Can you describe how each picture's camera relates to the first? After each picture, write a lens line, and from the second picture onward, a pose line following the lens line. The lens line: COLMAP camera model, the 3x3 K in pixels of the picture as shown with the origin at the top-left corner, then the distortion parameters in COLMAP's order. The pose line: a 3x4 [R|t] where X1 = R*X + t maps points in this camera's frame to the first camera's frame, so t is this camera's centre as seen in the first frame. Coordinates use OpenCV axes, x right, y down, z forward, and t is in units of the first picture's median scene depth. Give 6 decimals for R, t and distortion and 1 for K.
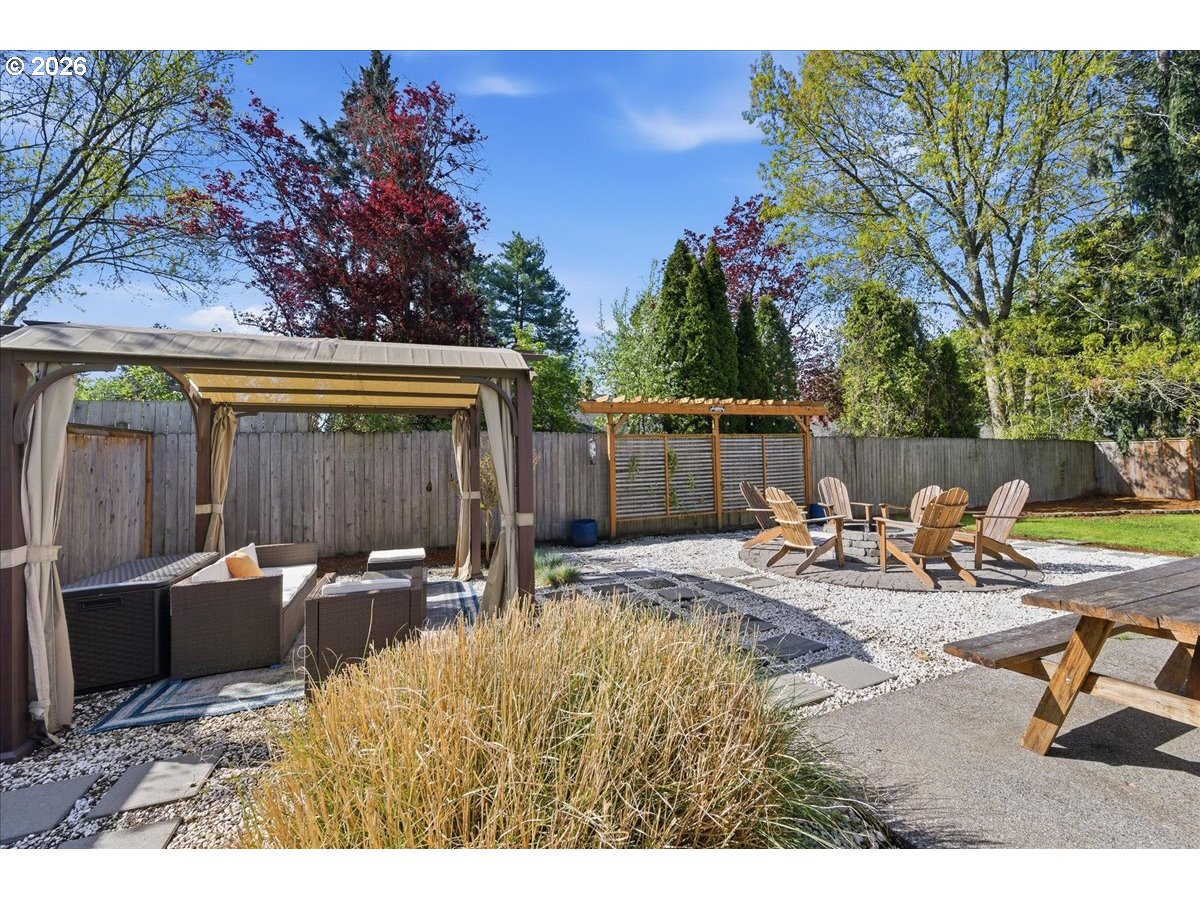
lens RADIAL K [[485.0, 0, 594.5], [0, 485.0, 446.6], [0, 0, 1]] dist [-0.002604, 0.002431]
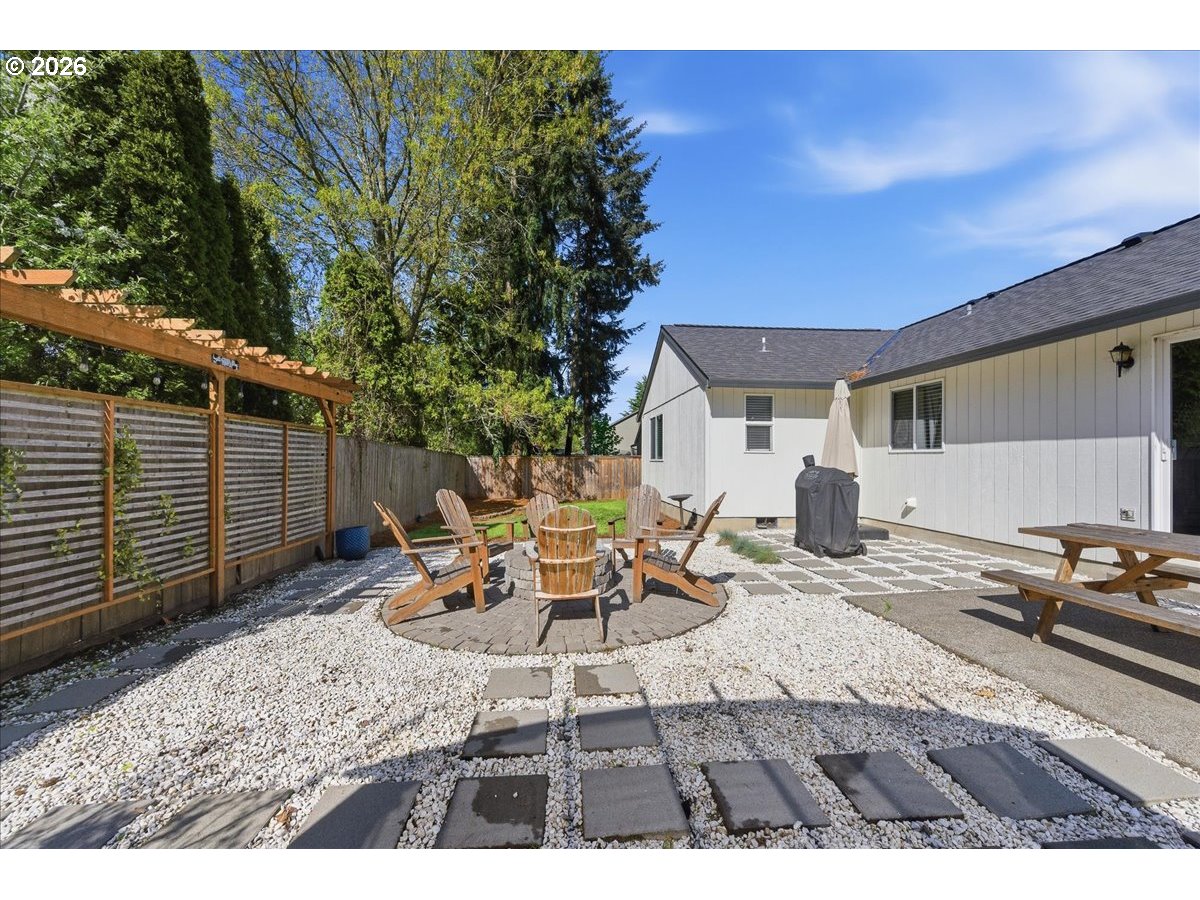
lens RADIAL K [[480.1, 0, 599.4], [0, 480.1, 457.9], [0, 0, 1]] dist [0.013848, -0.000479]
pose [[0.295296, 0.031815, 0.954876, -0.106973], [-0.026294, 0.999337, -0.025165, 0.023746], [-0.955044, -0.017677, 0.295937, 0.477297]]
